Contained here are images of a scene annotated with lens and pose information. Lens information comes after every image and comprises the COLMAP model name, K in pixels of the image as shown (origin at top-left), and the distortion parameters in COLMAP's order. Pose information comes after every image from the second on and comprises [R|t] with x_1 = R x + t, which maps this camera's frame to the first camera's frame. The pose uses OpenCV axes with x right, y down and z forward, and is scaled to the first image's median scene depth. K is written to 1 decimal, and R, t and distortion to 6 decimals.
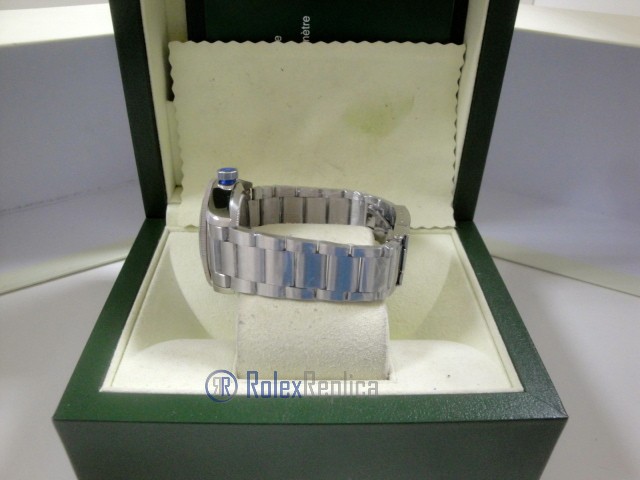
lens RADIAL K [[533.5, 0, 321.8], [0, 533.5, 237.6], [0, 0, 1]] dist [-0.155593, 0.101314]
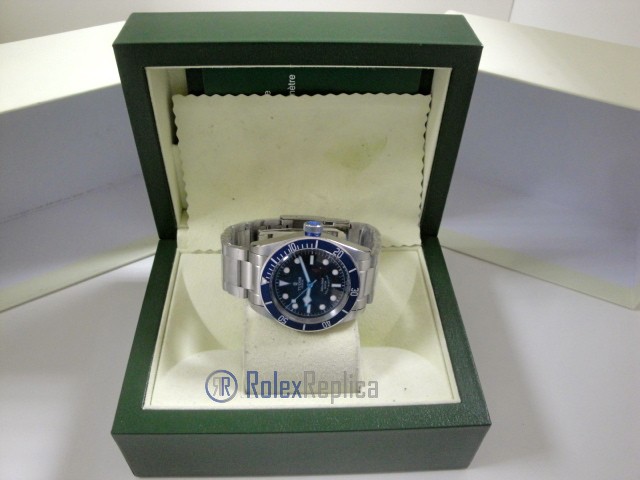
lens RADIAL K [[533.5, 0, 318.2], [0, 533.5, 236.2], [0, 0, 1]] dist [-0.155593, 0.101314]
pose [[0.999887, -0.012677, 0.008033, 0.013288], [0.011192, 0.986454, 0.163653, -0.261968], [-0.009999, -0.163545, 0.986485, -0.187421]]
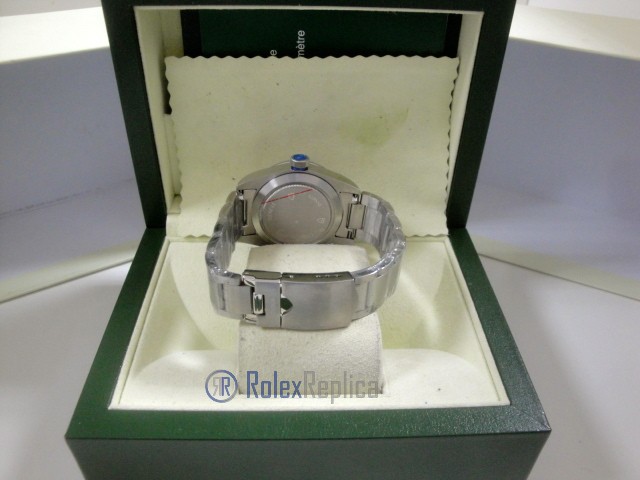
lens RADIAL K [[533.5, 0, 320.9], [0, 533.5, 238.9], [0, 0, 1]] dist [-0.155593, 0.101314]
pose [[0.999970, -0.007203, 0.002959, 0.002640], [0.007044, 0.998690, 0.050691, -0.073155], [-0.003320, -0.050668, 0.998710, -0.027935]]
